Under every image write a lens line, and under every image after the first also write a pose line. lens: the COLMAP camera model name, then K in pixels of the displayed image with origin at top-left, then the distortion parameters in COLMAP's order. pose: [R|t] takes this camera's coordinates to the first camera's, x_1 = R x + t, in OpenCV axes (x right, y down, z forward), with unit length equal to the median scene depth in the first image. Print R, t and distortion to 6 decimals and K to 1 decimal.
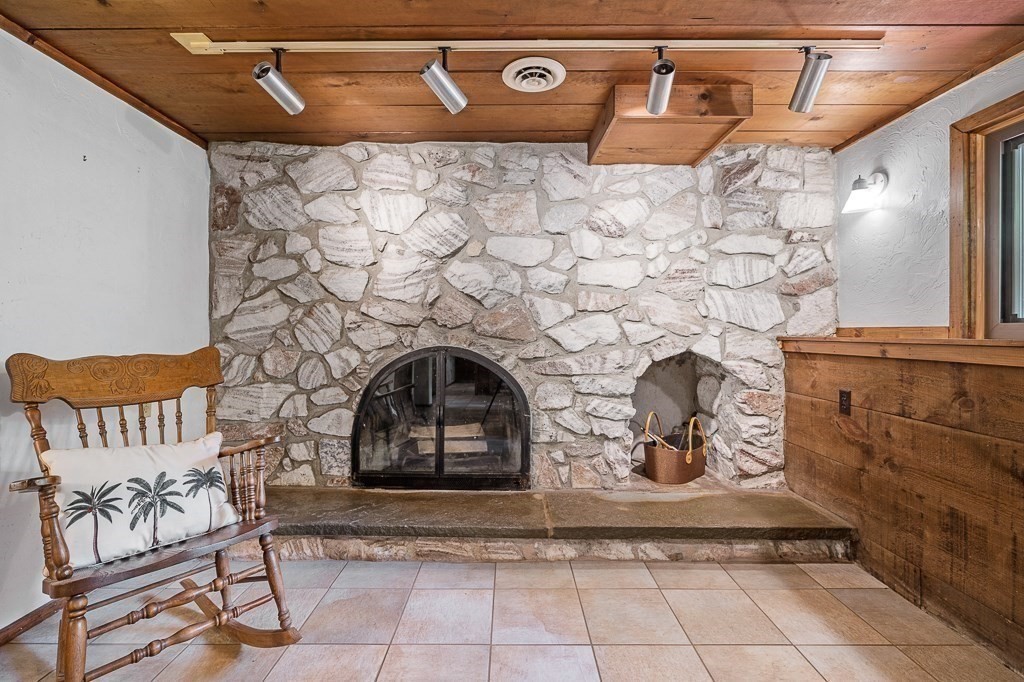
lens RADIAL K [[452.4, 0, 511.9], [0, 452.4, 335.3], [0, 0, 1]] dist [-0.001050, -0.000080]
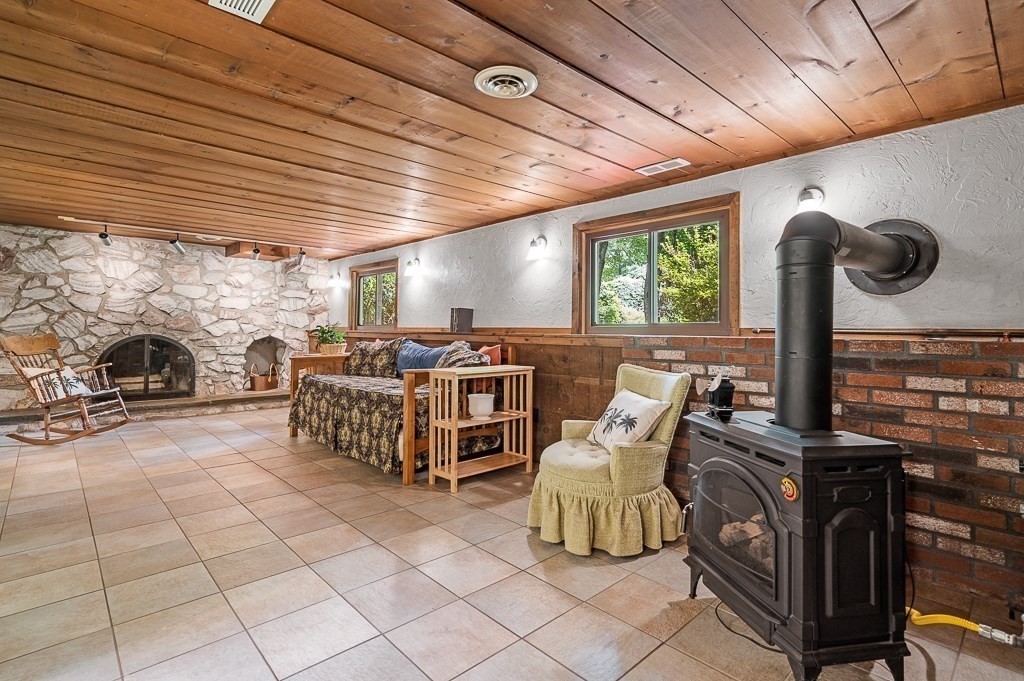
lens RADIAL K [[503.4, 0, 516.2], [0, 503.4, 318.4], [0, 0, 1]] dist [0.000087, 0.000013]
pose [[0.727975, 0.018892, 0.685344, -0.515142], [-0.003114, 0.999701, -0.024249, 0.001916], [-0.685597, 0.015519, 0.727816, -1.920175]]
